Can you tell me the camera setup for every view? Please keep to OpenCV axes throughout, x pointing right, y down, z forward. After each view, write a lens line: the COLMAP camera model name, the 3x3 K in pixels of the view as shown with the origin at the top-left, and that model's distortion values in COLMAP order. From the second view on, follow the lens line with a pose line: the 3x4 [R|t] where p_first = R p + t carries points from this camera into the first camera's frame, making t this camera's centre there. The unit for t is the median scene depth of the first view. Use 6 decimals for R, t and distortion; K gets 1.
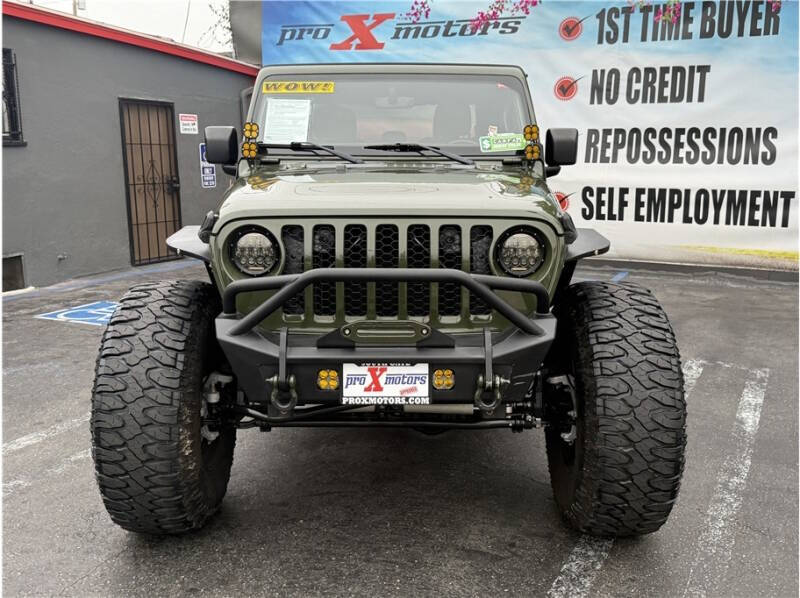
lens RADIAL K [[821.1, 0, 398.8], [0, 821.1, 300.0], [0, 0, 1]] dist [0.051501, 0.000000]
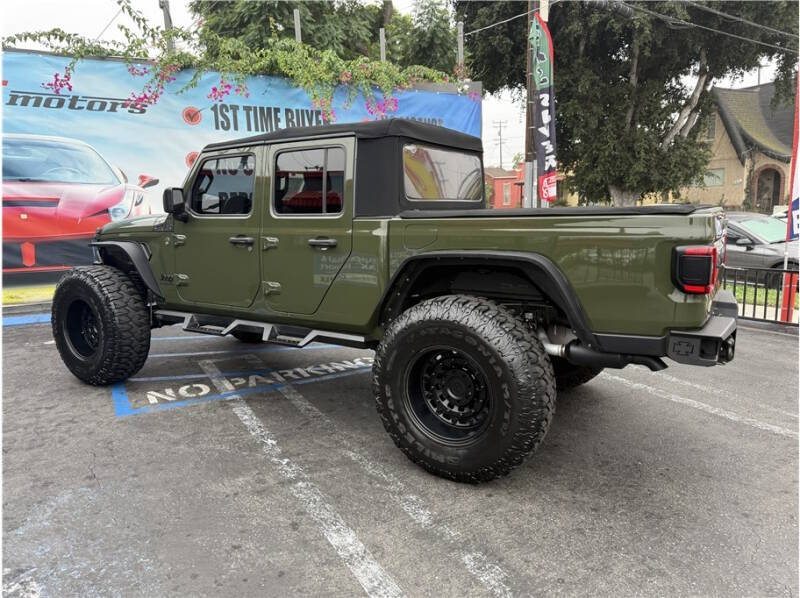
lens RADIAL K [[564.7, 0, 393.0], [0, 564.7, 297.8], [0, 0, 1]] dist [0.020826, -0.021006]
pose [[0.580705, -0.149103, 0.800344, -0.388726], [0.171412, 0.983441, 0.058843, -0.047457], [-0.795864, 0.103019, 0.596647, 0.263162]]
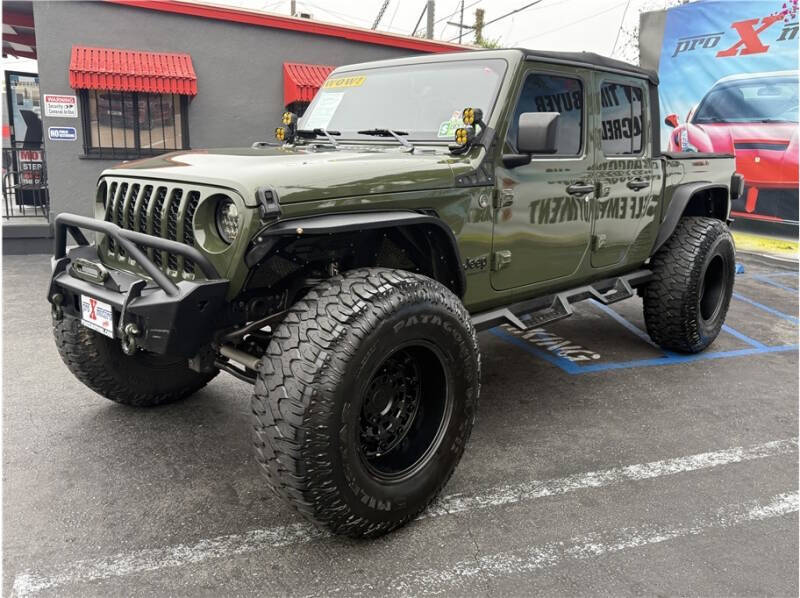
lens RADIAL K [[656.2, 0, 398.7], [0, 656.2, 298.4], [0, 0, 1]] dist [0.033431, -0.041923]
pose [[0.735464, 0.164565, -0.657276, 0.264931], [-0.147203, 0.985695, 0.082078, -0.018713], [0.661381, 0.036387, 0.749167, 0.157267]]
